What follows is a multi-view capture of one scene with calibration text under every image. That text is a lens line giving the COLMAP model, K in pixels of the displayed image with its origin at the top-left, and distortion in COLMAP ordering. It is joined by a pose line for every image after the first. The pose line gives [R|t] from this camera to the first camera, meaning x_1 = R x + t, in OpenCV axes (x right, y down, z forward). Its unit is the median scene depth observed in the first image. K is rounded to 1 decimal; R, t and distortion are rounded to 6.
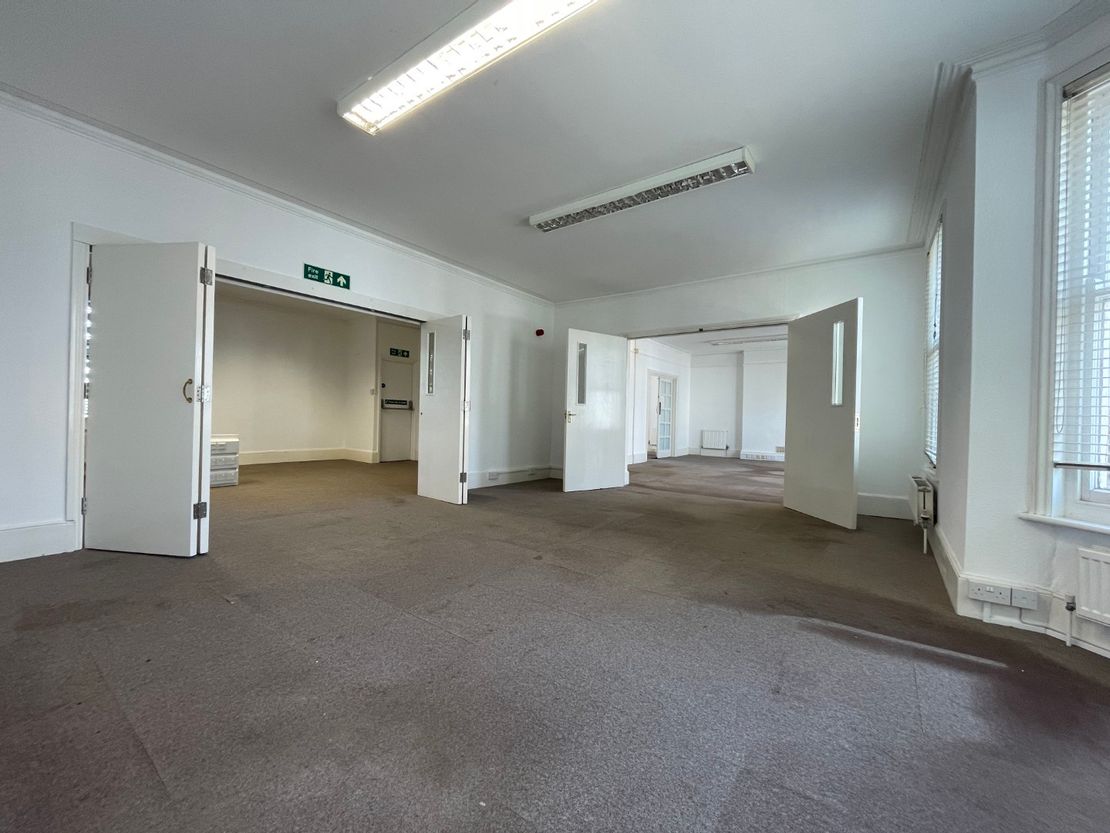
lens RADIAL K [[449.0, 0, 557.0], [0, 449.0, 417.4], [0, 0, 1]] dist [0.000475, -0.000540]
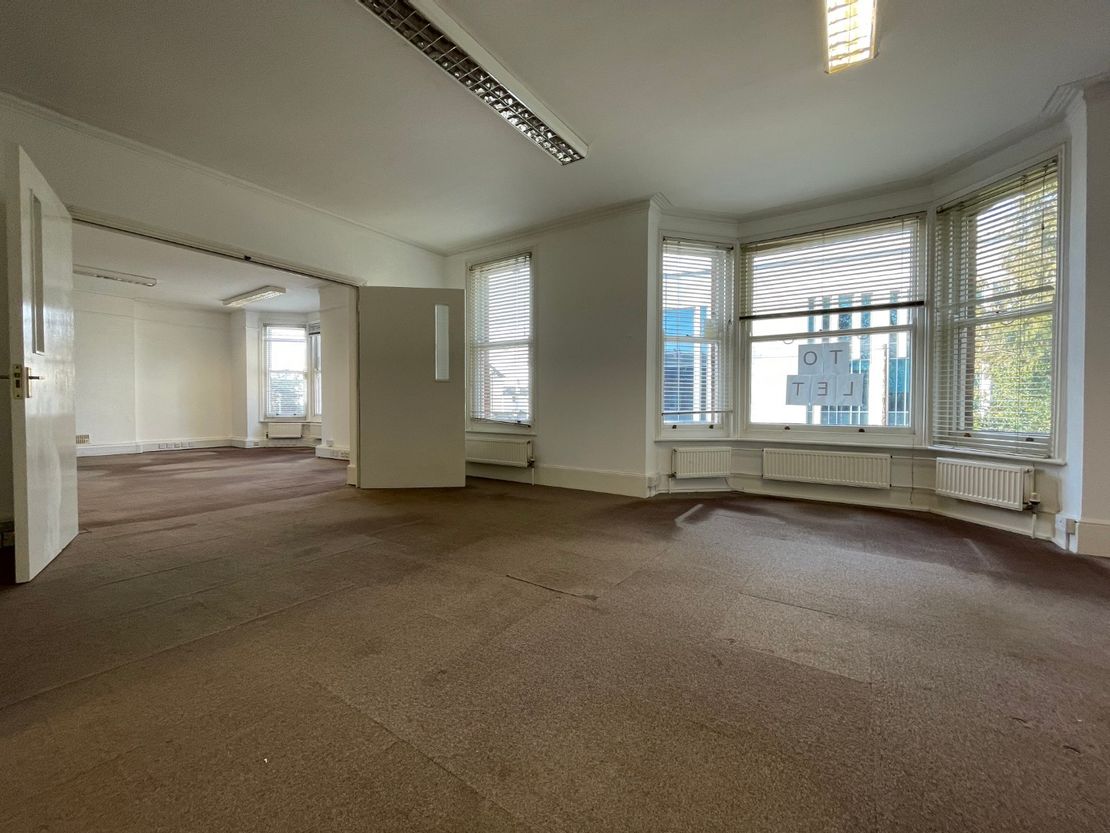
lens RADIAL K [[449.0, 0, 557.4], [0, 449.0, 416.4], [0, 0, 1]] dist [0.000475, -0.000540]
pose [[-0.029723, -0.043374, 0.998617, -0.483363], [-0.000308, 0.999058, 0.043384, 0.012366], [-0.999558, 0.000981, -0.029708, 0.745641]]
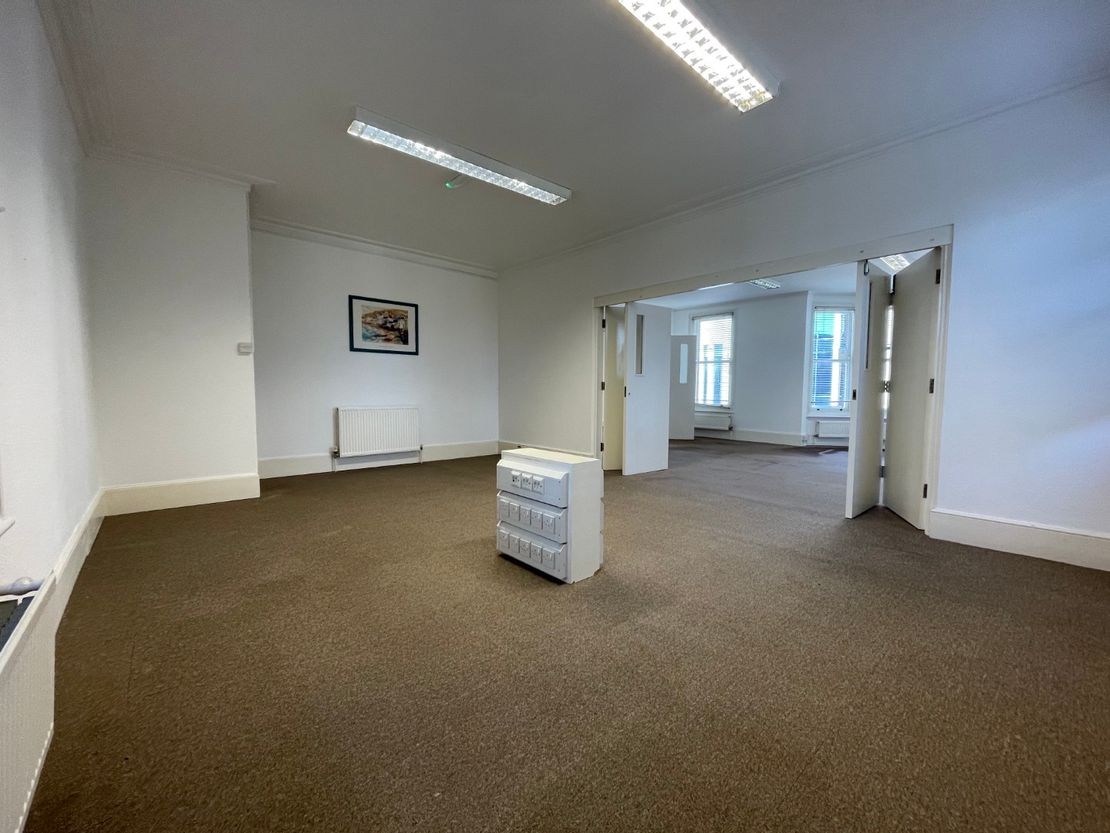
lens RADIAL K [[449.0, 0, 556.0], [0, 449.0, 417.6], [0, 0, 1]] dist [0.000475, -0.000540]
pose [[0.225346, -0.081389, 0.970873, -1.559085], [0.001627, 0.996535, 0.083162, -0.044424], [-0.974277, -0.017161, 0.224697, 1.100080]]
